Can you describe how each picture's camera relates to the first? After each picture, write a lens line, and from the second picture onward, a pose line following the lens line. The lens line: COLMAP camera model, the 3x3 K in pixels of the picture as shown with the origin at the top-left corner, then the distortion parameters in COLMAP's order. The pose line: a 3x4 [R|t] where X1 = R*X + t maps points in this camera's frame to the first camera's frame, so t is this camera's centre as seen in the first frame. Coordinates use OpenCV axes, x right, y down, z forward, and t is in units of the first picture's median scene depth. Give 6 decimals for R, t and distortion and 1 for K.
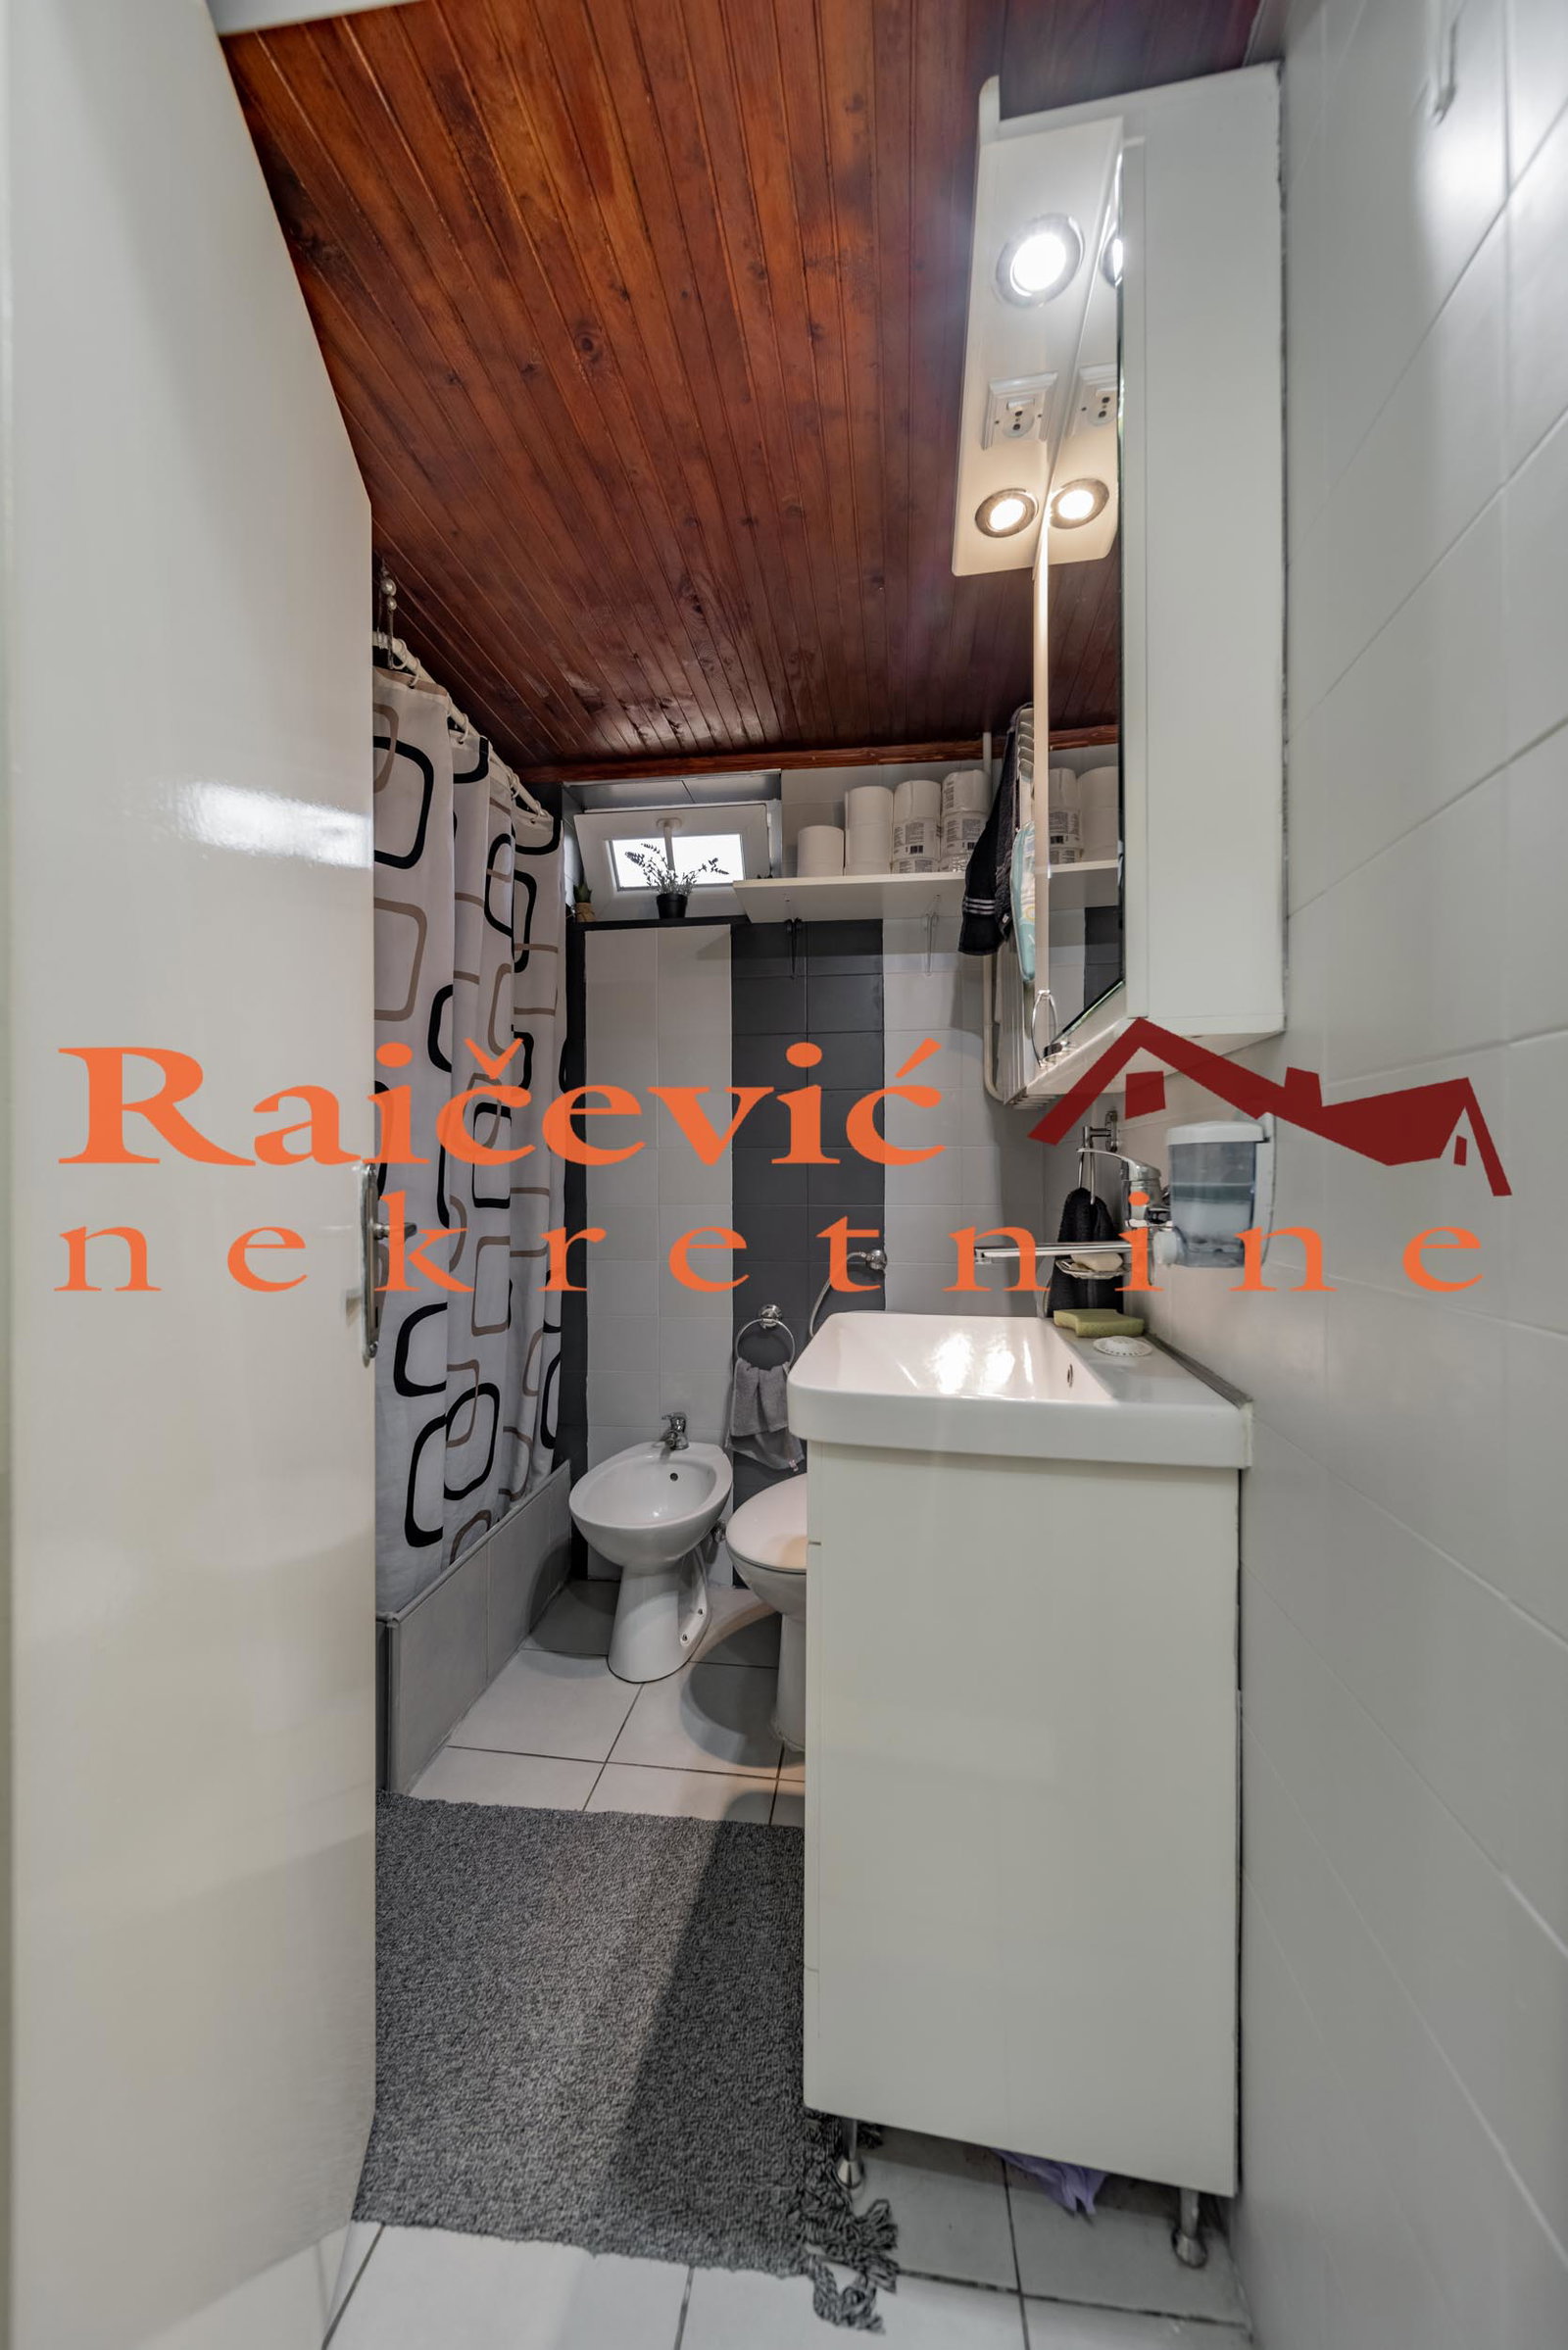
lens RADIAL K [[860.0, 0, 779.7], [0, 860.0, 1176.5], [0, 0, 1]] dist [0.001668, -0.000097]
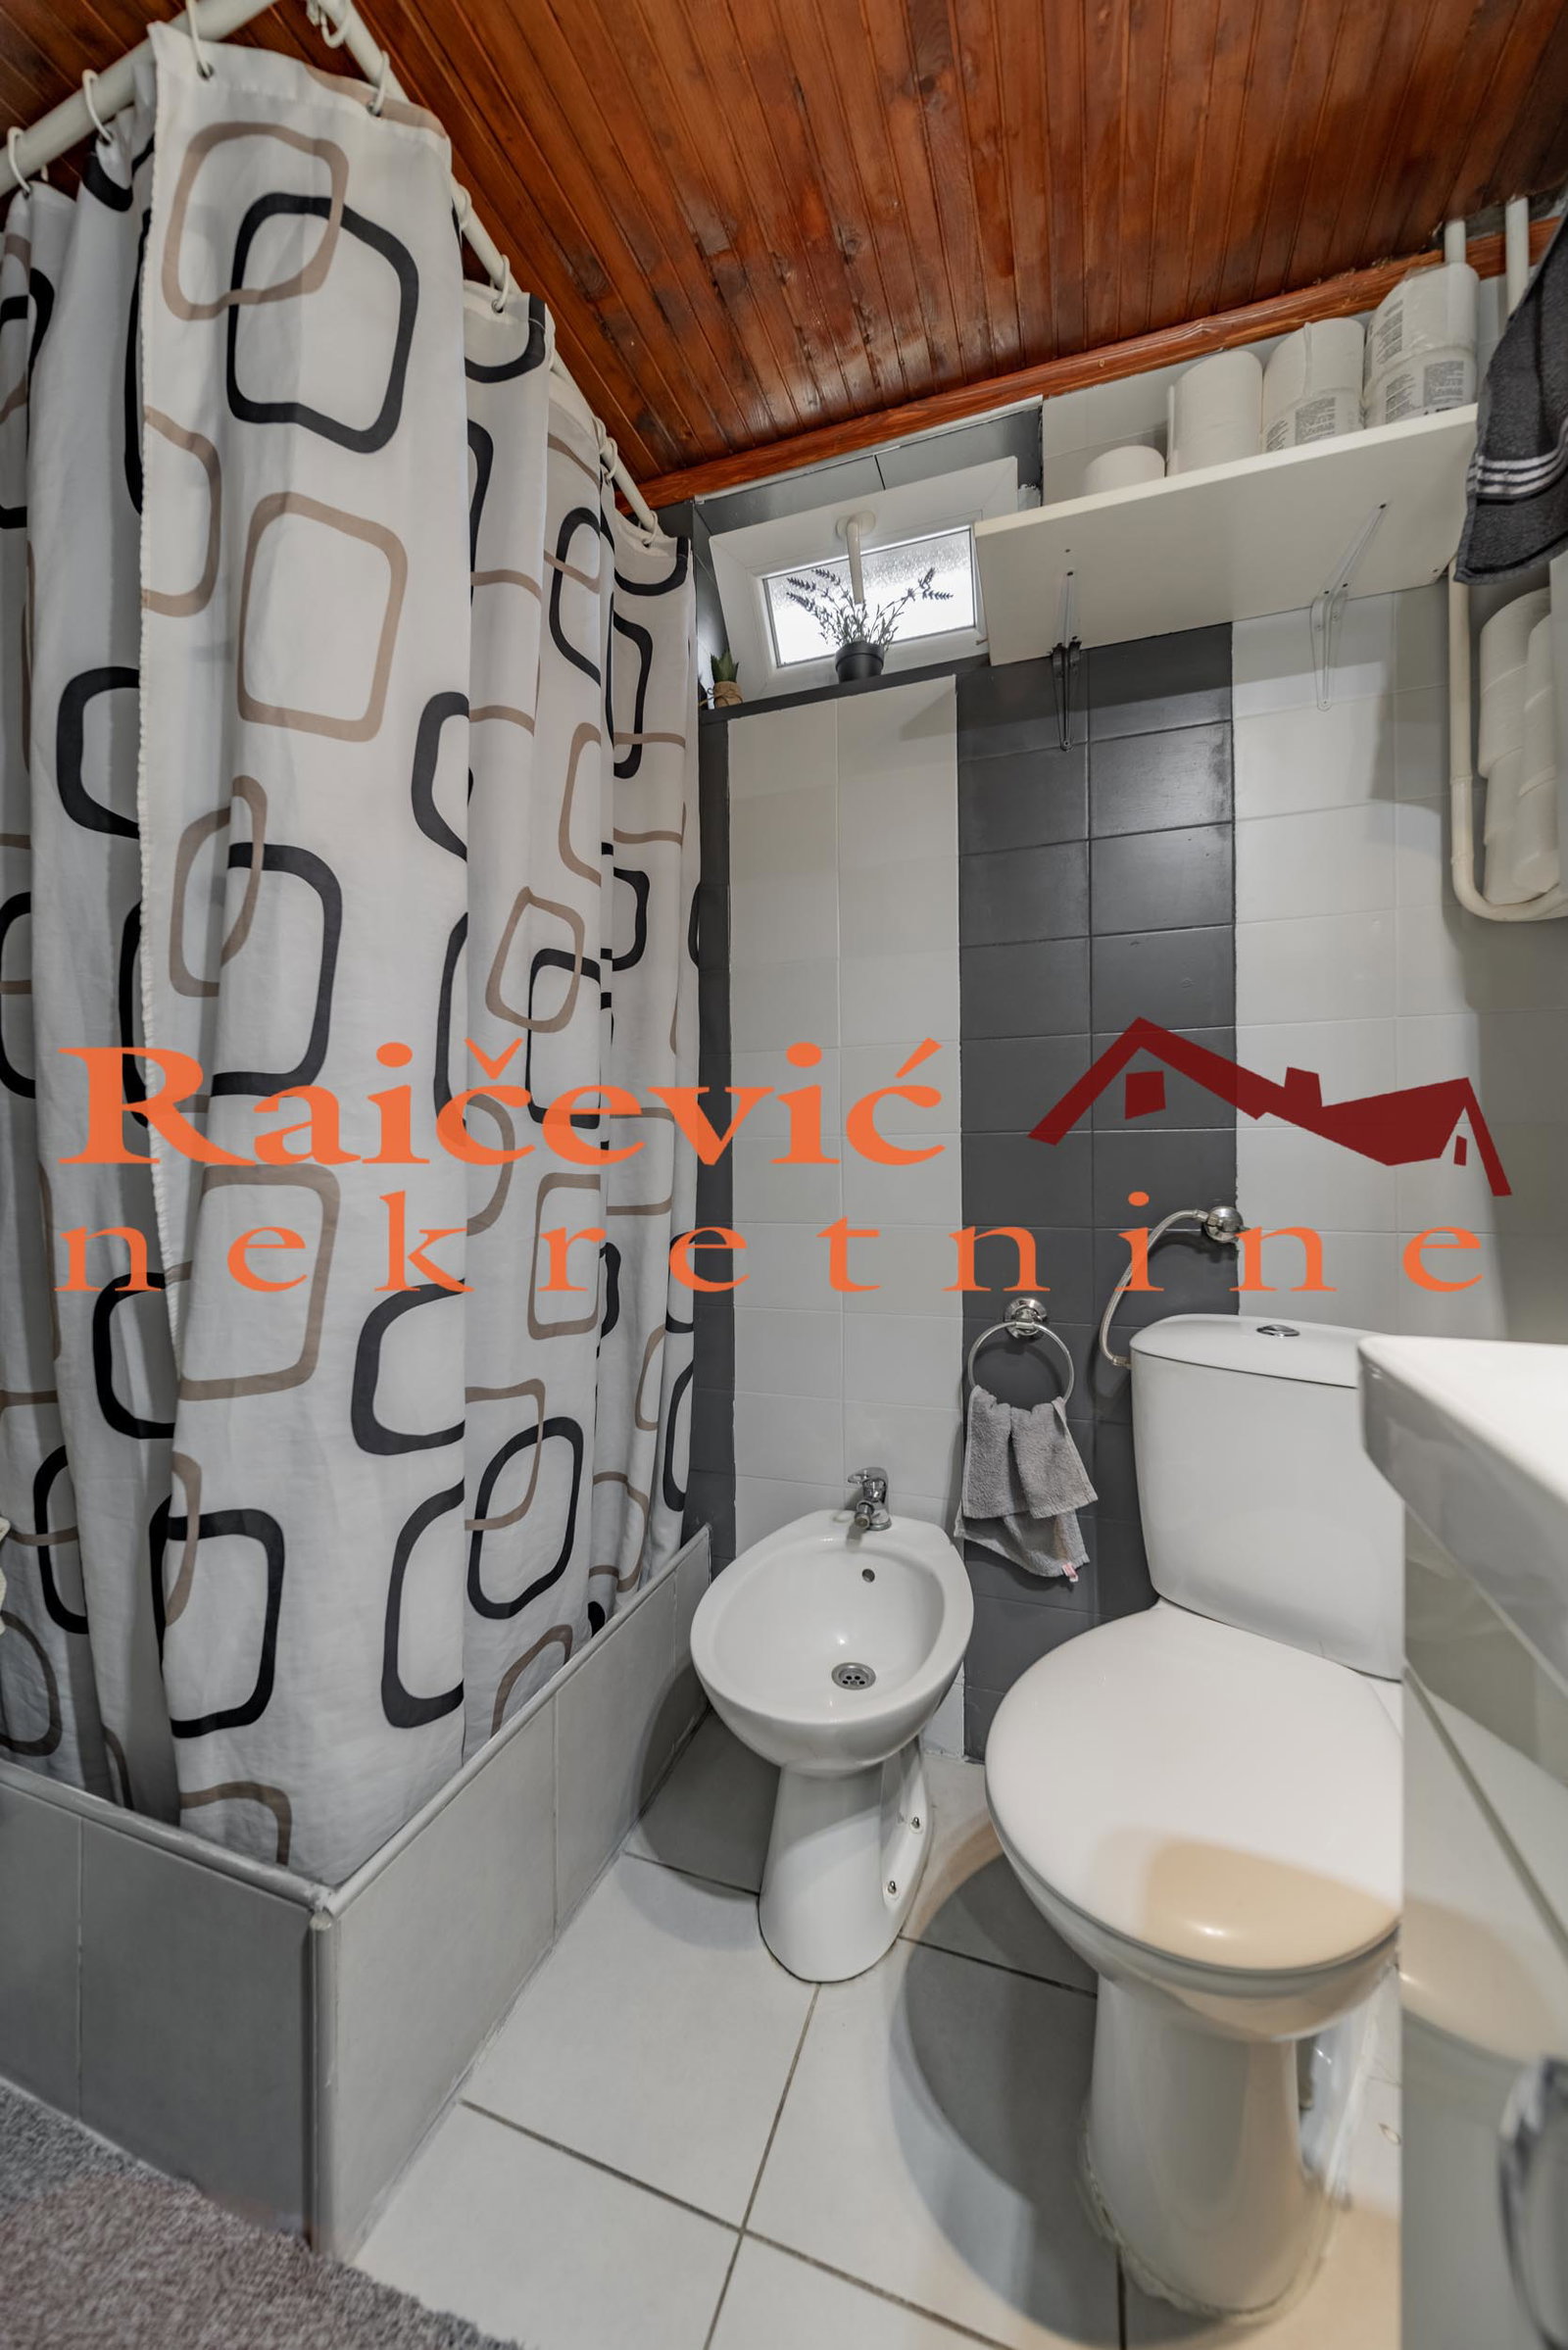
lens RADIAL K [[860.0, 0, 786.5], [0, 860.0, 1162.0], [0, 0, 1]] dist [0.001668, -0.000097]
pose [[0.980246, -0.005160, -0.197713, -0.057934], [0.004520, 0.999983, -0.003687, 0.057203], [0.197728, 0.002720, 0.980253, 0.391580]]
